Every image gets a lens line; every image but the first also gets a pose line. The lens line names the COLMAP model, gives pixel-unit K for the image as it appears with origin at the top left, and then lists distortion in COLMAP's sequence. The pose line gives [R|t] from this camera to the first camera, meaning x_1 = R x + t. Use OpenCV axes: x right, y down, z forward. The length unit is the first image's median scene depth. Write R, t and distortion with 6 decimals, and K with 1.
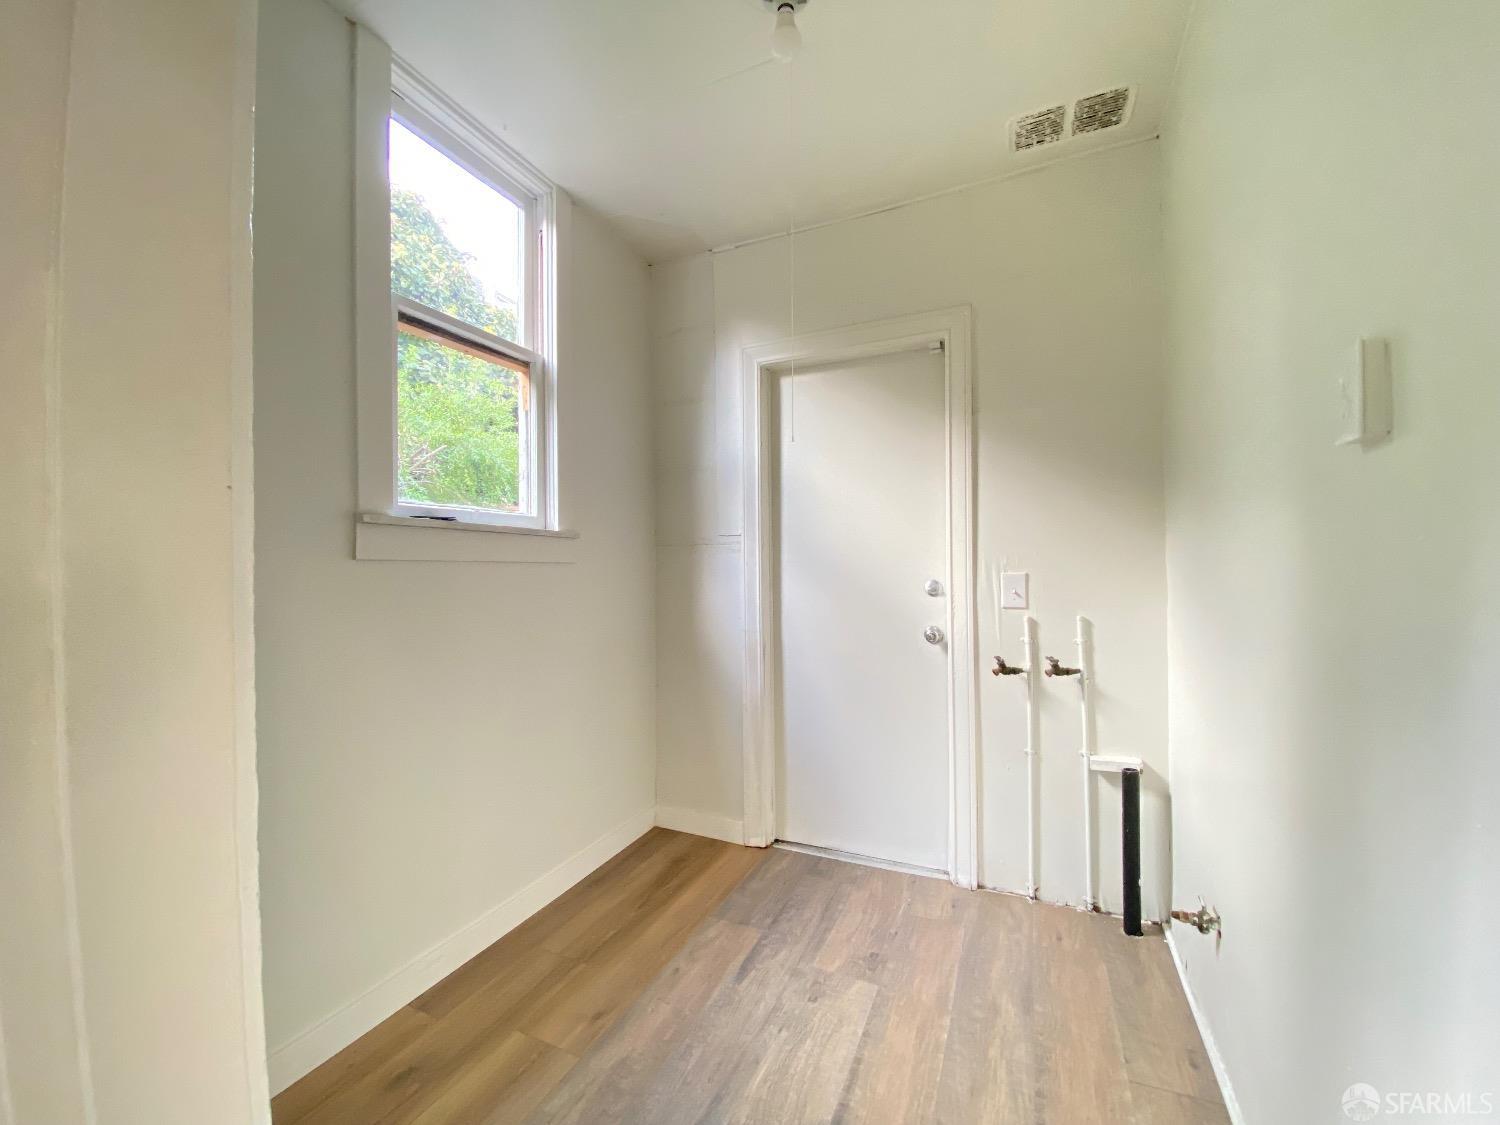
lens RADIAL K [[606.6, 0, 749.5], [0, 606.6, 559.9], [0, 0, 1]] dist [0.010763, -0.015715]
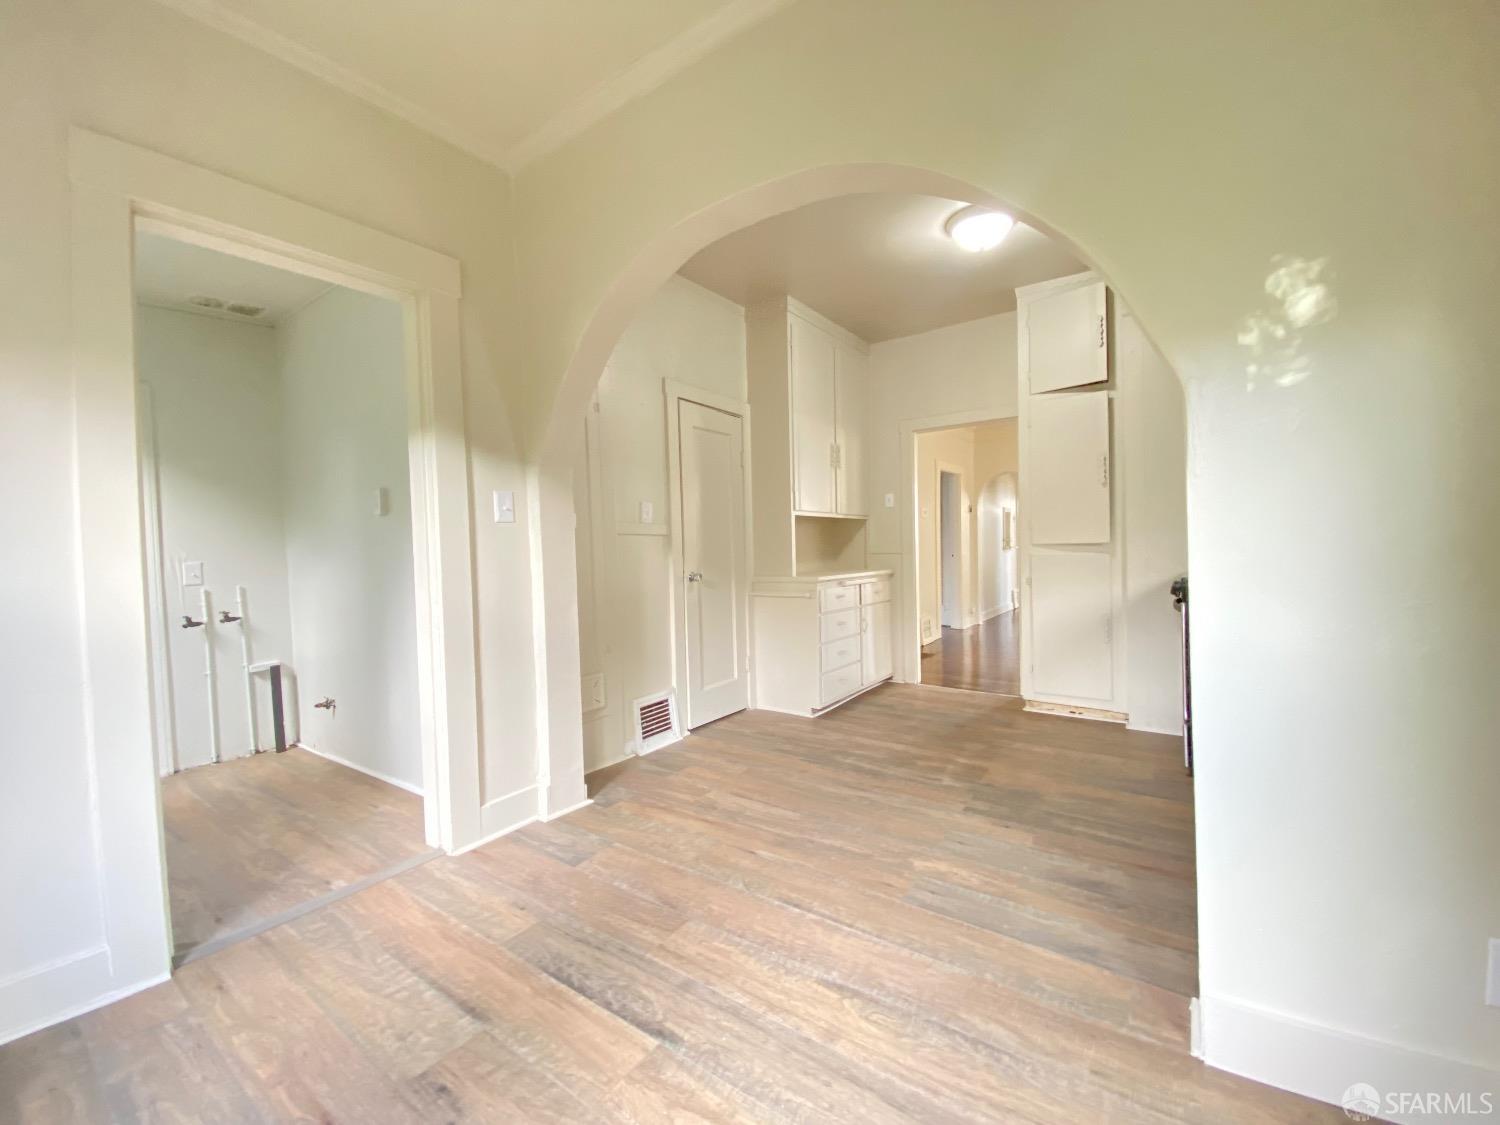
lens RADIAL K [[606.6, 0, 751.9], [0, 606.6, 567.2], [0, 0, 1]] dist [0.010763, -0.015715]
pose [[0.194541, -0.041978, 0.979996, -0.850750], [0.025460, 0.998963, 0.037737, 0.011531], [-0.980564, 0.017609, 0.195408, -0.758920]]
